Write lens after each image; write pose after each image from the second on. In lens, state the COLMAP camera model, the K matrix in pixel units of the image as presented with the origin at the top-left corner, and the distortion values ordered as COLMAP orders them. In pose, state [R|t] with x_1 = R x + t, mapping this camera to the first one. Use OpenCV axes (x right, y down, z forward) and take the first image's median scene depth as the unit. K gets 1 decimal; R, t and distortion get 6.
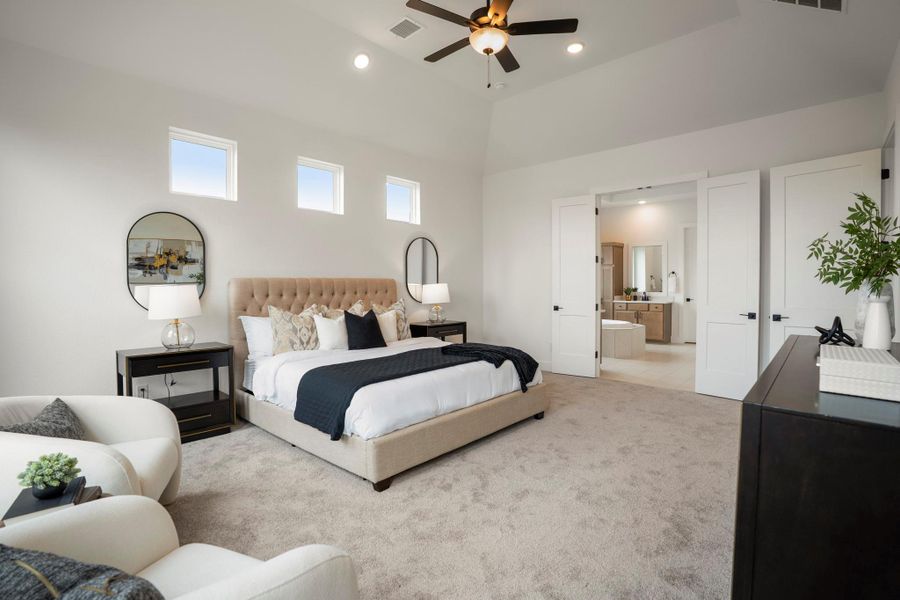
lens RADIAL K [[413.5, 0, 454.3], [0, 413.5, 299.6], [0, 0, 1]] dist [-0.018229, 0.000119]
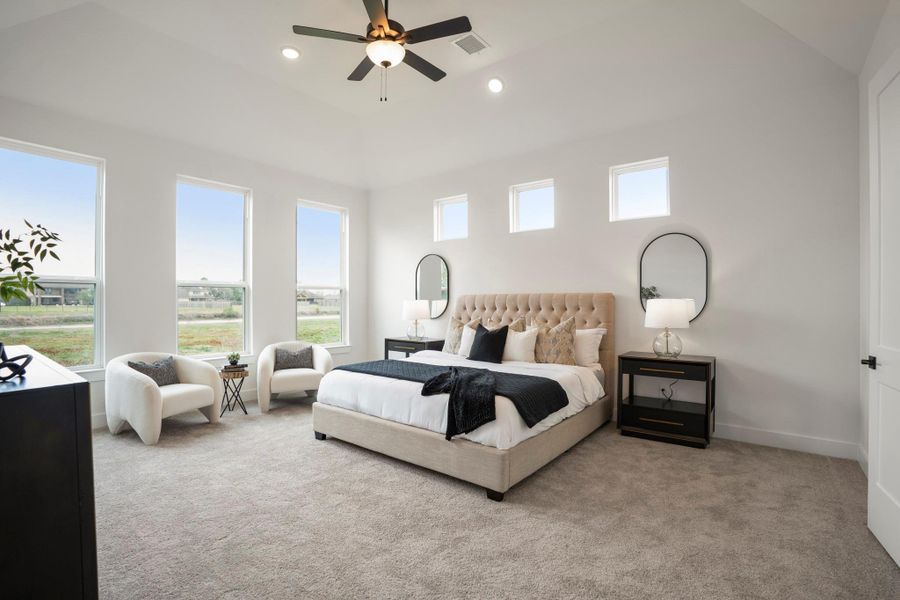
lens RADIAL K [[413.5, 0, 454.3], [0, 413.5, 299.6], [0, 0, 1]] dist [-0.018229, 0.000119]
pose [[0.108828, 0.011900, -0.993989, 0.852699], [-0.038177, 0.999241, 0.007783, -0.042273], [0.993327, 0.037101, 0.109199, 0.829726]]
